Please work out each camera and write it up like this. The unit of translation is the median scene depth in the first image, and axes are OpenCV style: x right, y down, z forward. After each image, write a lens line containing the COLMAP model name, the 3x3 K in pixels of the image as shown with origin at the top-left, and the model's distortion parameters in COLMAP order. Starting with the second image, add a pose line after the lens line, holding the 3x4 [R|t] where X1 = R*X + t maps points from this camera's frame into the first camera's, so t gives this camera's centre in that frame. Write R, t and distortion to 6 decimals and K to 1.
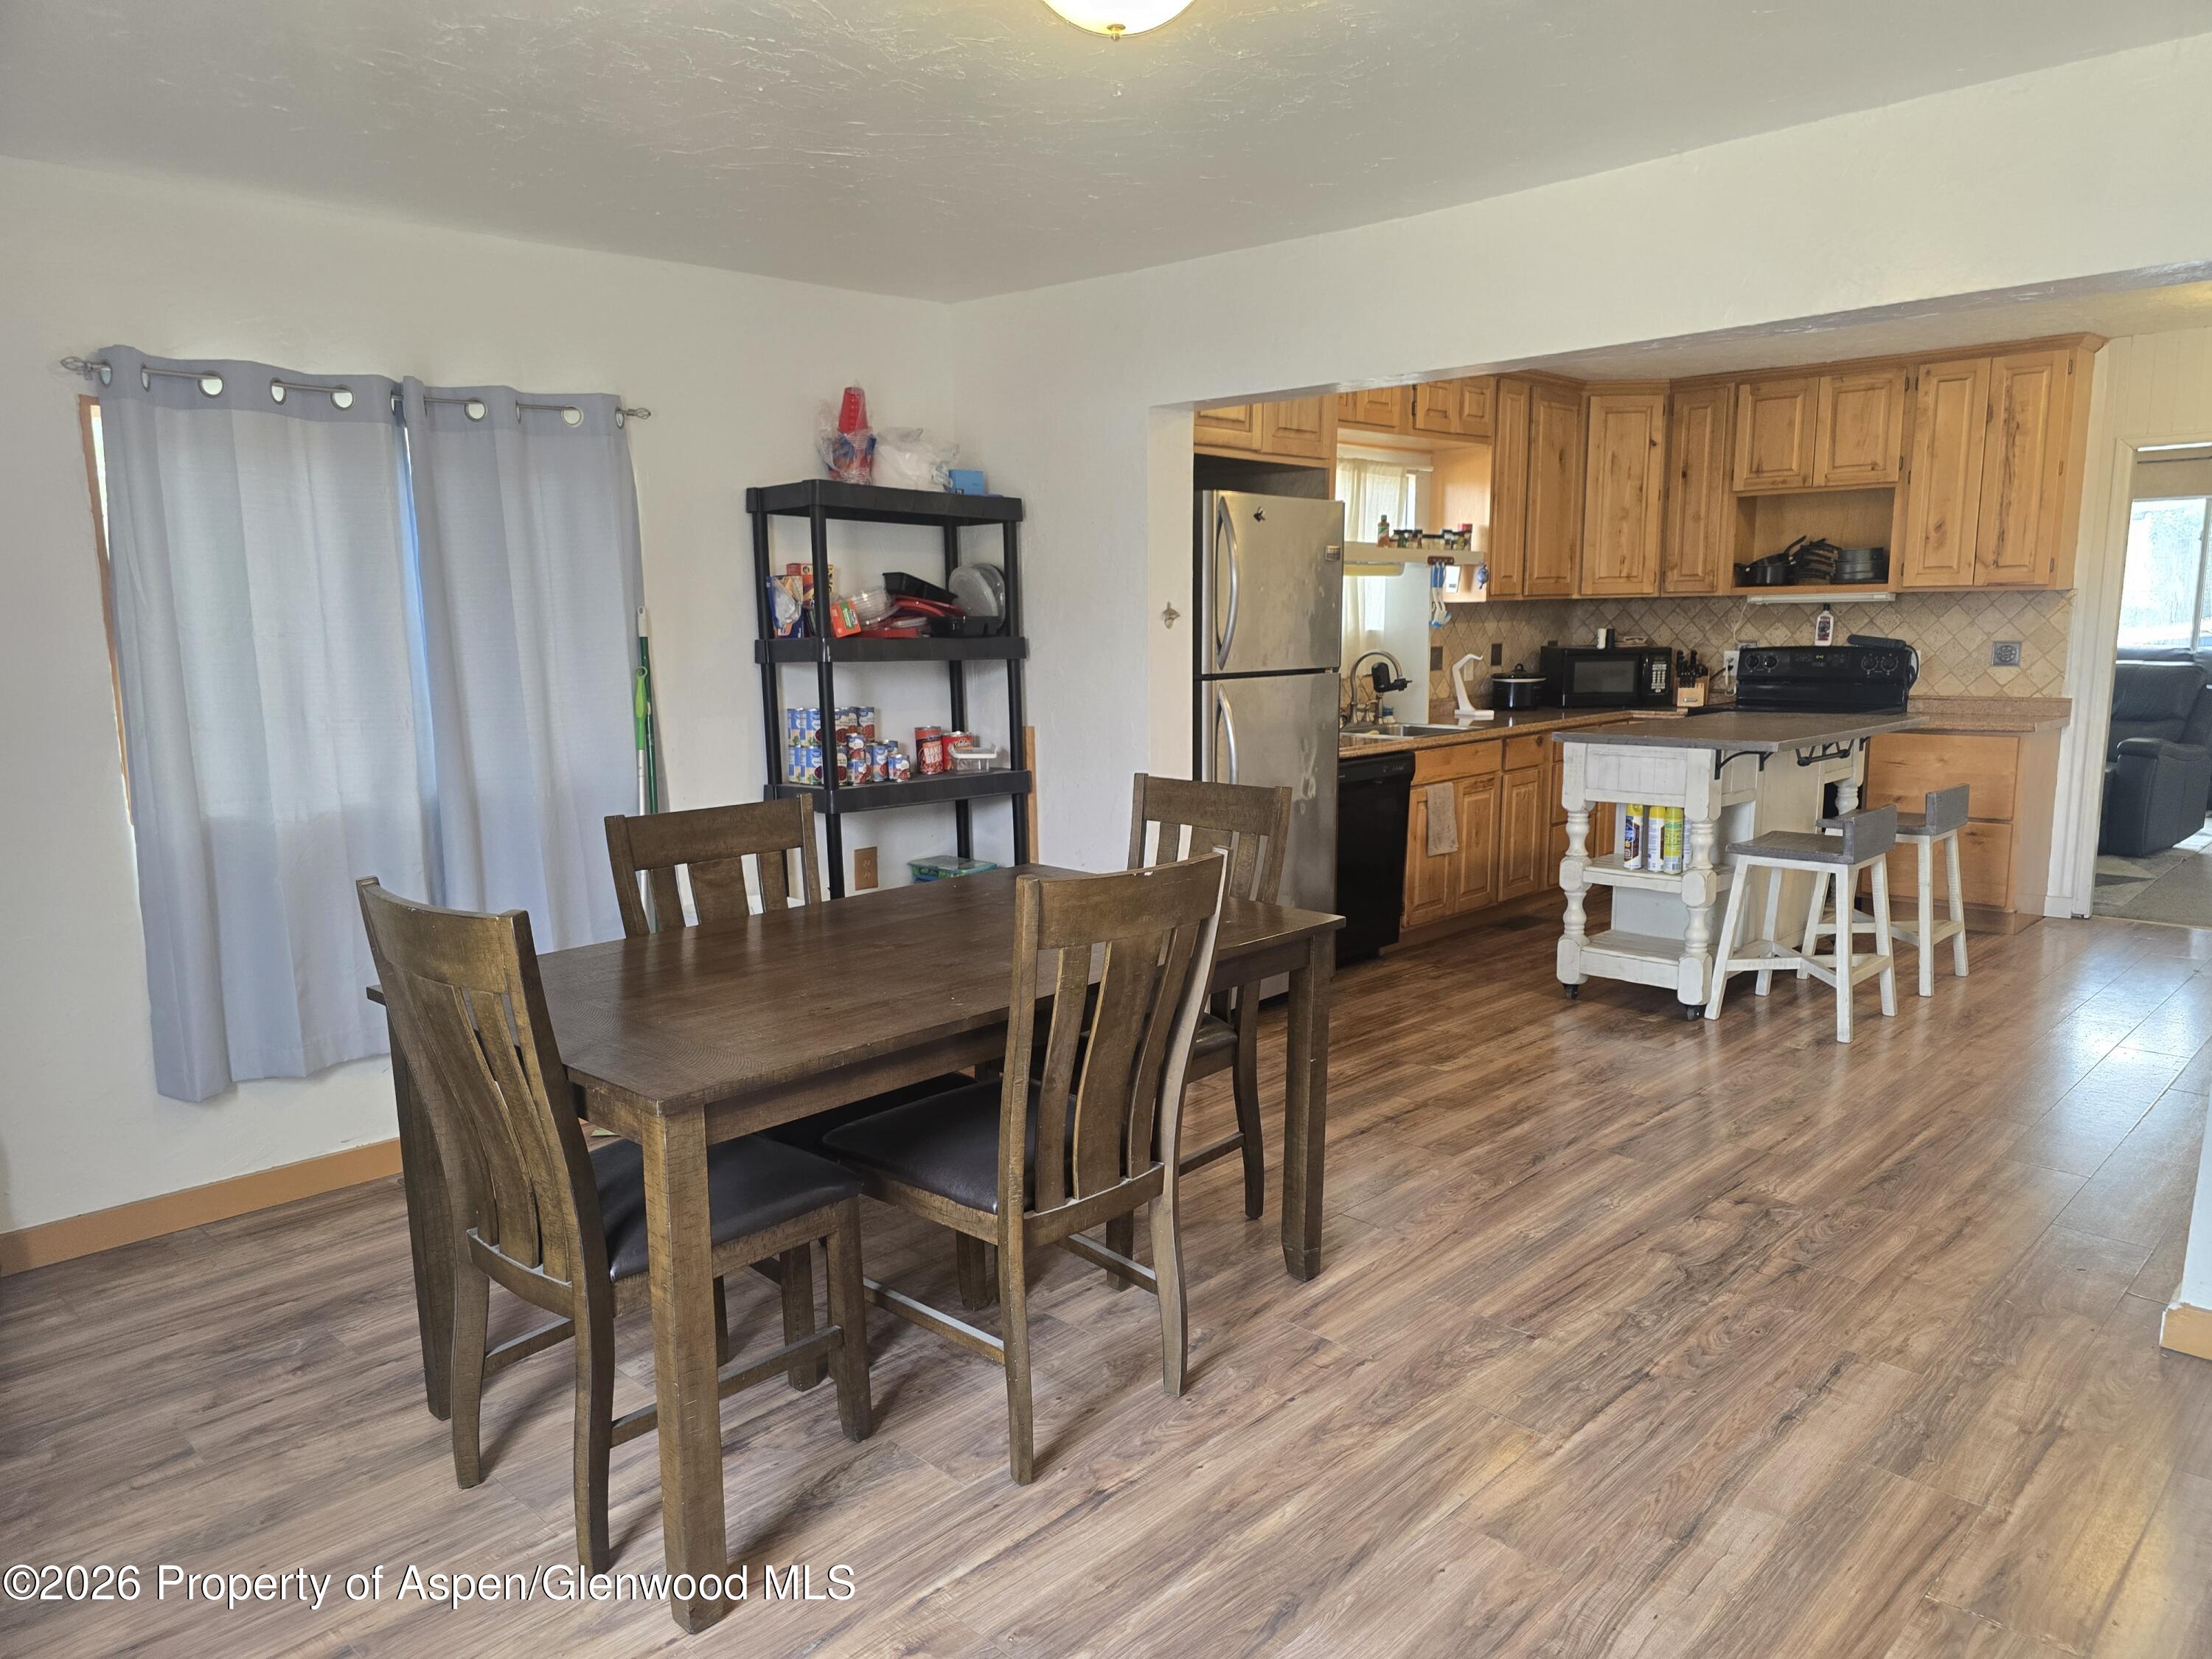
lens RADIAL K [[1473.9, 0, 1125.8], [0, 1473.9, 847.2], [0, 0, 1]] dist [0.070085, -0.061730]
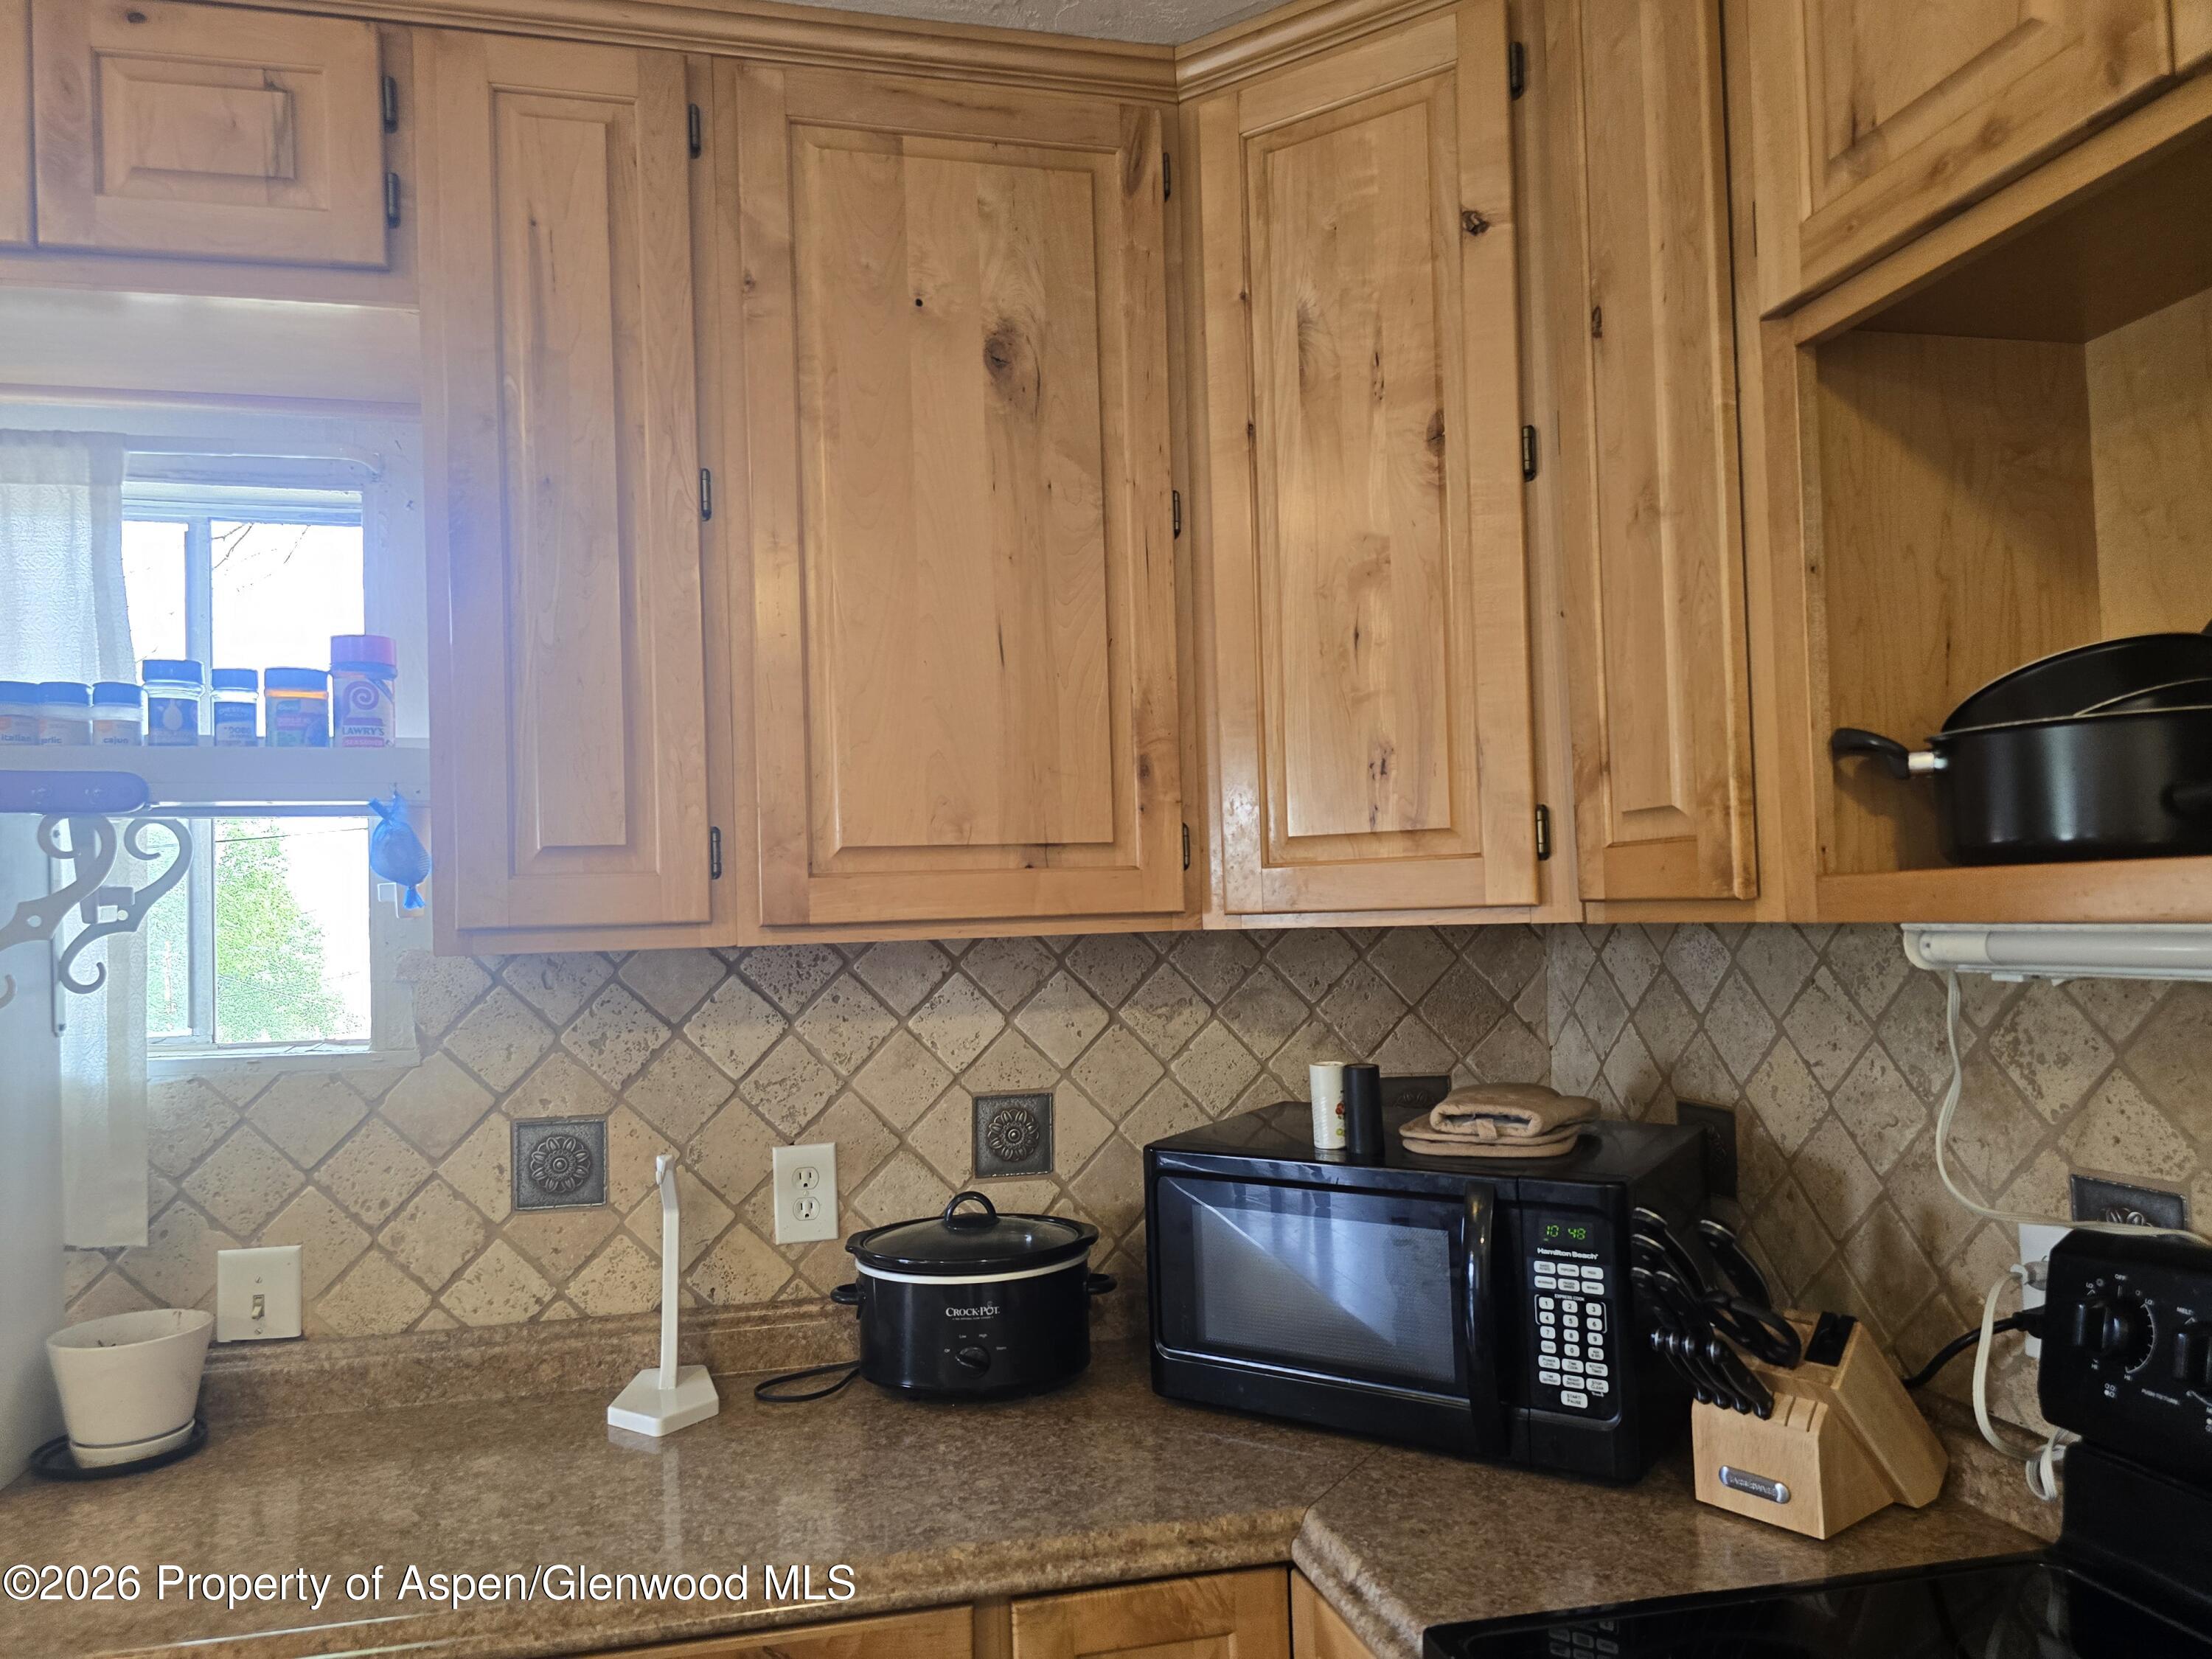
lens RADIAL K [[1473.9, 0, 1077.1], [0, 1473.9, 863.6], [0, 0, 1]] dist [0.070085, -0.061730]
pose [[0.826741, -0.028659, -0.561852, 0.468391], [-0.074937, 0.984192, -0.160467, -0.155183], [0.557569, 0.174768, 0.811525, 0.891069]]
